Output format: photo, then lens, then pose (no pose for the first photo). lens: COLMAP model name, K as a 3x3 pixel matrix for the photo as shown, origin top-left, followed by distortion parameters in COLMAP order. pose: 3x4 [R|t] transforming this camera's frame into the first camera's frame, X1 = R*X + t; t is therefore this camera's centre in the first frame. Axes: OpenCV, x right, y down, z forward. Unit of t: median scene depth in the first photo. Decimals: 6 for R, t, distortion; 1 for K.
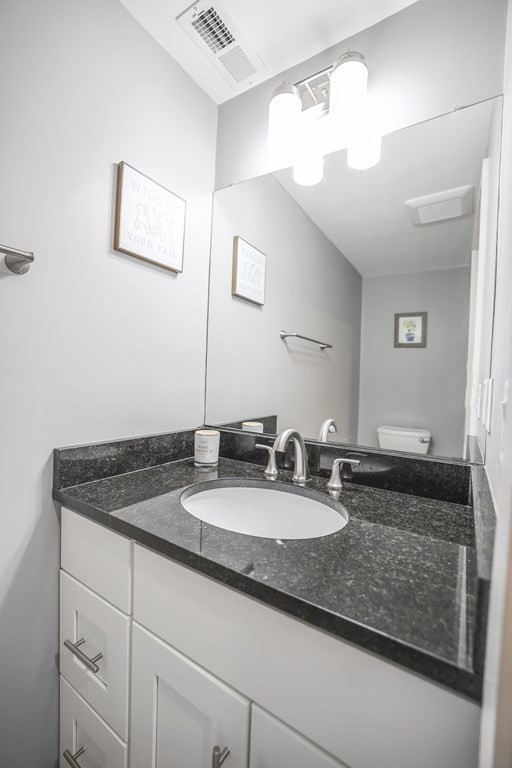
lens RADIAL K [[328.5, 0, 256.0], [0, 328.5, 384.0], [0, 0, 1]] dist [-0.010520, 0.000718]
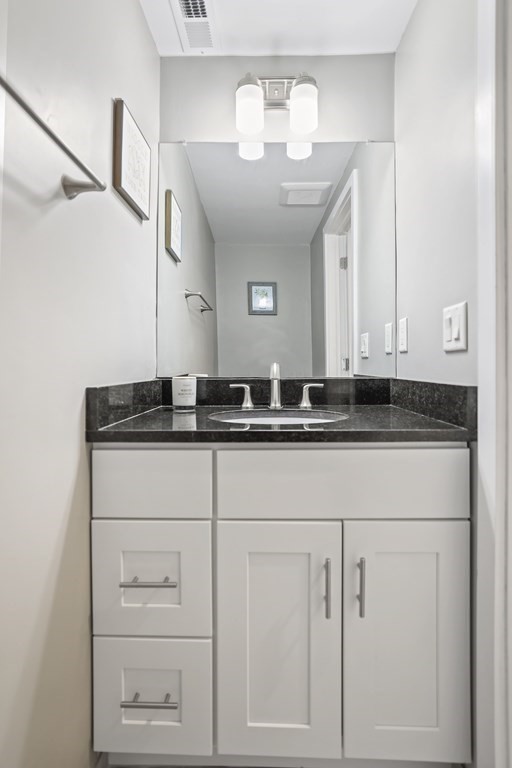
lens RADIAL K [[382.2, 0, 256.2], [0, 382.2, 358.3], [0, 0, 1]] dist [0.001542, 0.000405]
pose [[0.851899, -0.034519, 0.522568, -0.511387], [0.043229, 0.999055, -0.004478, 0.089439], [-0.521919, 0.026405, 0.852586, -0.129495]]
